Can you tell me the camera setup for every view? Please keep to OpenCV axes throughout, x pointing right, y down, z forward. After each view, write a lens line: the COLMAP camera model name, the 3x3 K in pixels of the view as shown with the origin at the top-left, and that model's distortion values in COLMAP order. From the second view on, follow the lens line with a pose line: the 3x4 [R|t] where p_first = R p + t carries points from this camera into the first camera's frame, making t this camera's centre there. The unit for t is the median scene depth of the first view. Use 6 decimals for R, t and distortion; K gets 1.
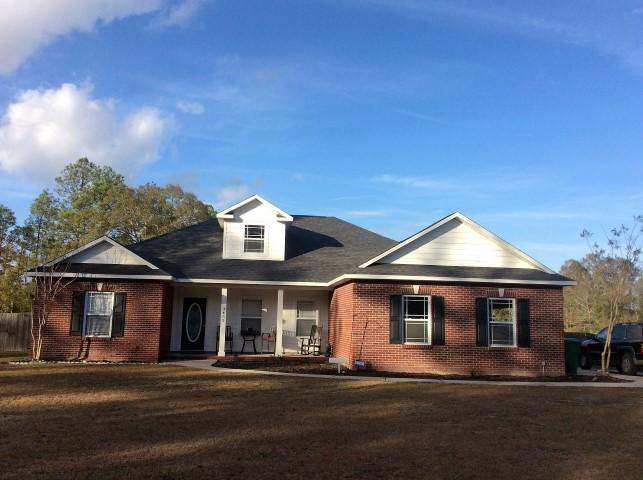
lens RADIAL K [[589.6, 0, 332.7], [0, 589.6, 233.8], [0, 0, 1]] dist [0.021521, 0.000000]
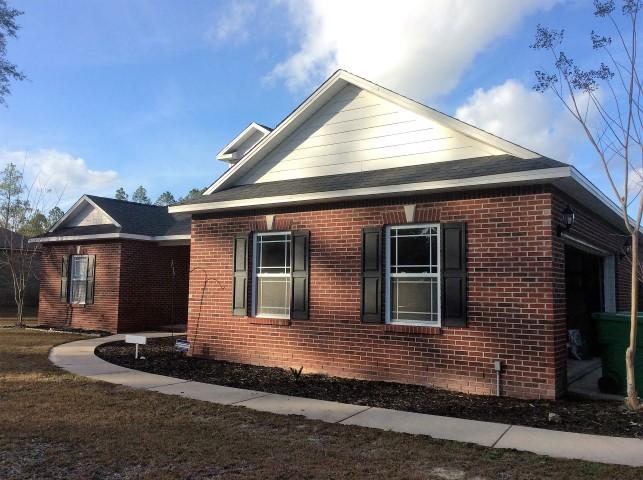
lens RADIAL K [[589.6, 0, 324.1], [0, 589.6, 239.1], [0, 0, 1]] dist [0.021521, 0.000000]
pose [[0.766569, -0.066710, -0.638687, 0.489740], [0.096326, 0.995282, 0.011657, 0.098296], [0.634896, -0.070459, 0.769378, 0.533277]]
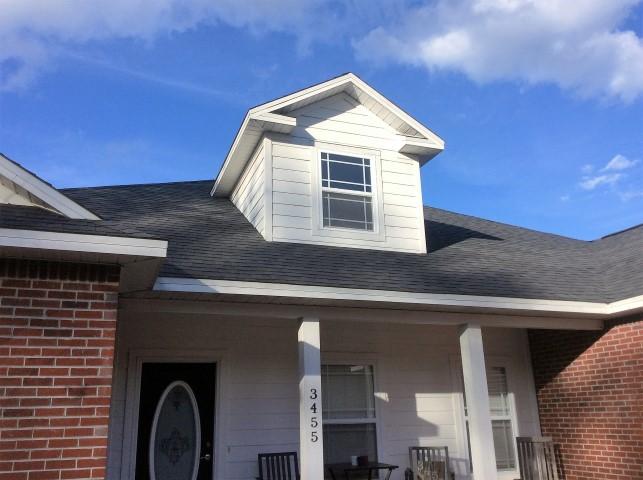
lens RADIAL K [[589.6, 0, 324.8], [0, 589.6, 225.5], [0, 0, 1]] dist [0.021521, 0.000000]
pose [[0.970075, 0.031218, 0.240792, -0.270544], [0.008674, 0.986612, -0.162855, 0.101856], [-0.242652, 0.160071, 0.956816, 0.775482]]
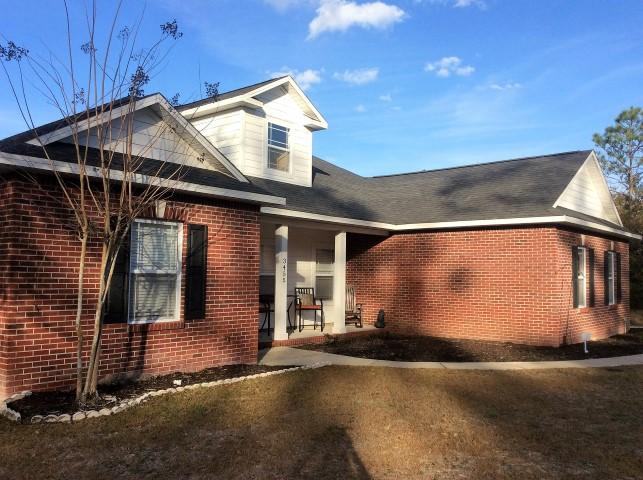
lens RADIAL K [[589.6, 0, 328.0], [0, 589.6, 241.2], [0, 0, 1]] dist [0.021521, 0.000000]
pose [[0.721882, 0.030782, 0.691331, -0.605232], [-0.099458, 0.993254, 0.059627, 0.074429], [-0.684831, -0.111802, 0.720074, 0.596304]]
